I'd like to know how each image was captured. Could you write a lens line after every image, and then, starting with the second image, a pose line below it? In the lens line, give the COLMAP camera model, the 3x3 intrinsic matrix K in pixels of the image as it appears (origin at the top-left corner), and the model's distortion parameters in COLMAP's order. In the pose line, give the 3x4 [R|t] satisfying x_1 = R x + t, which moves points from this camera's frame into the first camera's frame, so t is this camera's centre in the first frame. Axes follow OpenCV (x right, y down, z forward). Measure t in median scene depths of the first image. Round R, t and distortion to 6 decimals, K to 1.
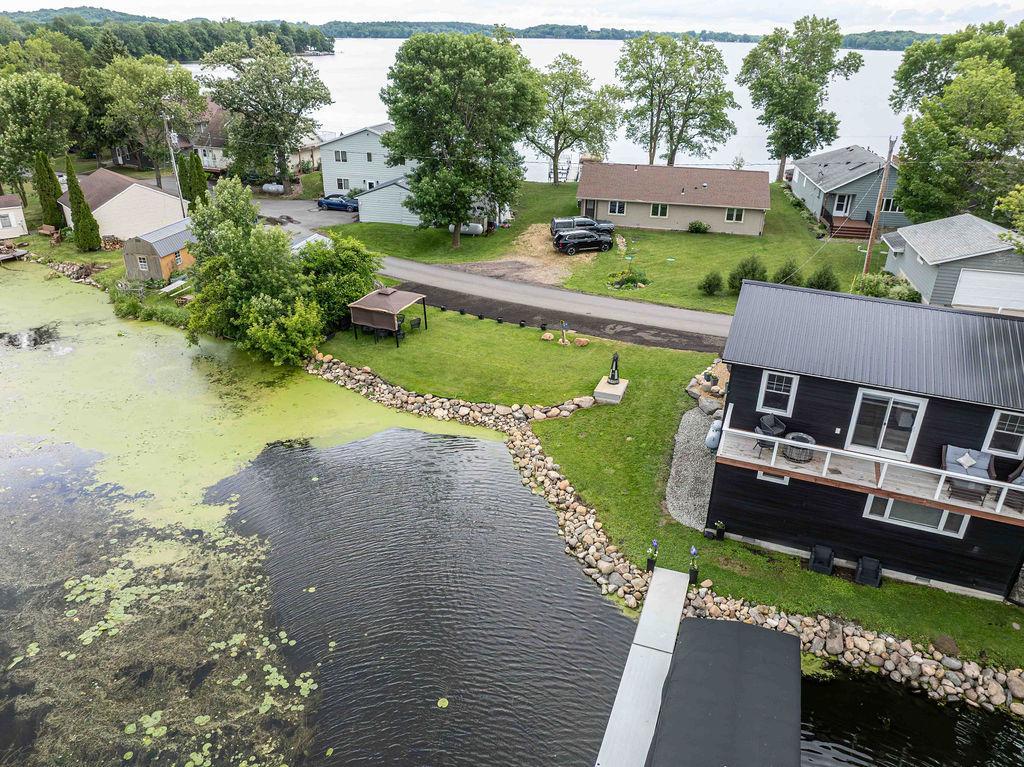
lens RADIAL K [[722.7, 0, 517.9], [0, 722.7, 383.2], [0, 0, 1]] dist [-0.041053, 0.004991]
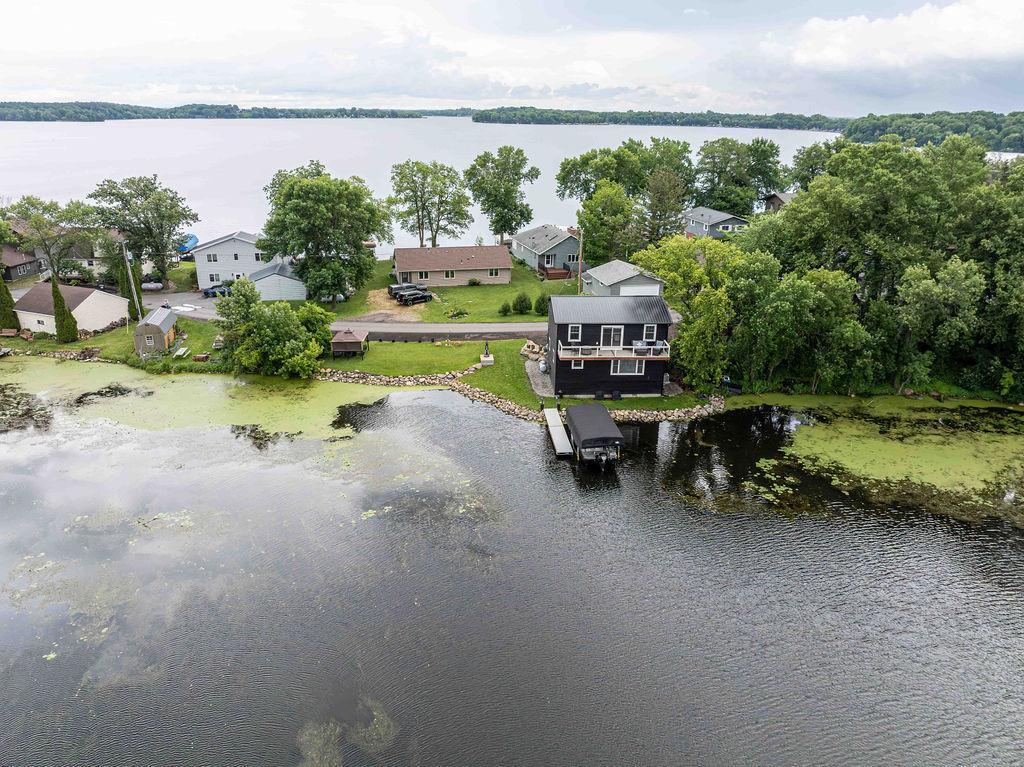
lens RADIAL K [[722.7, 0, 517.9], [0, 722.7, 383.2], [0, 0, 1]] dist [-0.041053, 0.004991]
pose [[0.902416, -0.152266, 0.403063, -0.442276], [0.187550, 0.981017, -0.049303, 0.135269], [-0.387905, 0.120087, 0.913843, -0.638060]]
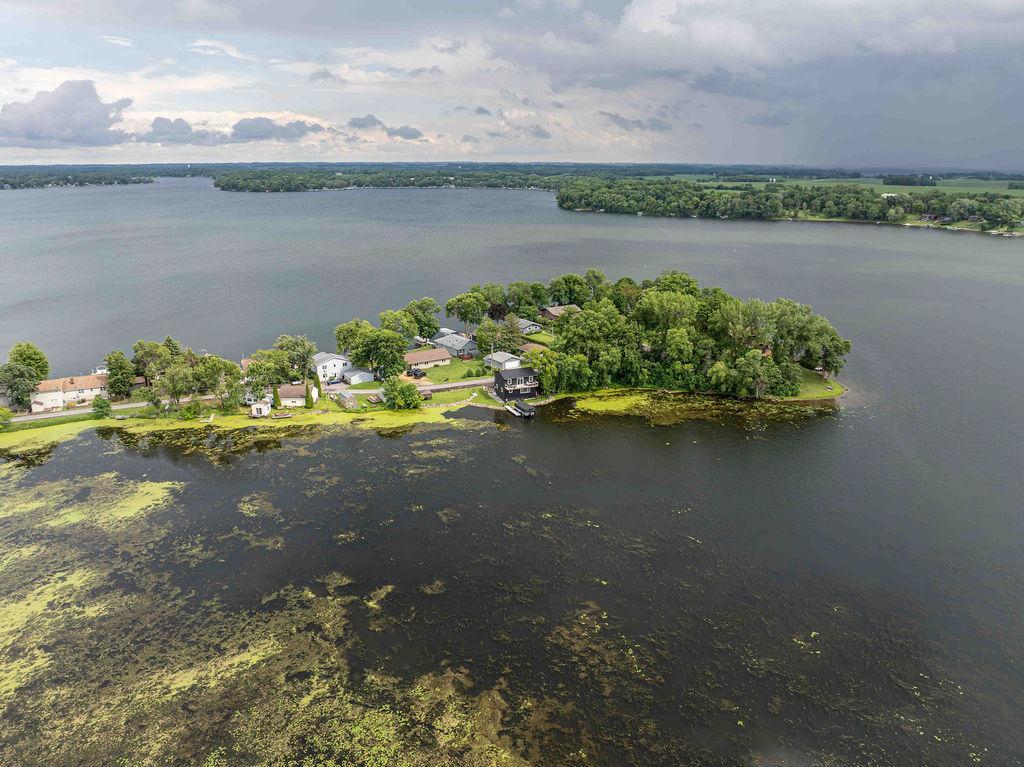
lens RADIAL K [[723.8, 0, 496.4], [0, 723.8, 383.8], [0, 0, 1]] dist [0.001657, 0.001136]
pose [[0.710874, -0.222345, 0.667248, -2.593457], [0.322105, 0.946295, -0.027834, 0.105756], [-0.625225, 0.234711, 0.744315, -2.506650]]
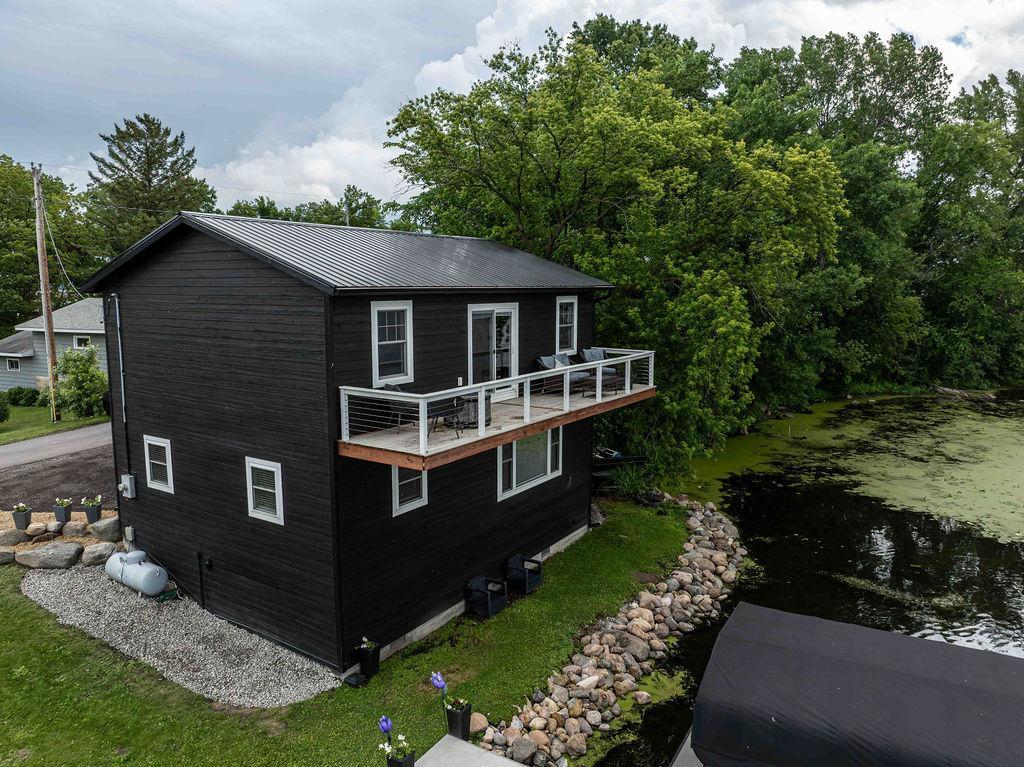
lens RADIAL K [[722.7, 0, 517.9], [0, 722.7, 383.2], [0, 0, 1]] dist [-0.041053, 0.004991]
pose [[0.187601, -0.146276, 0.971293, -0.086961], [0.437687, 0.897700, 0.050656, 0.026121], [-0.879339, 0.415619, 0.232432, 0.364355]]
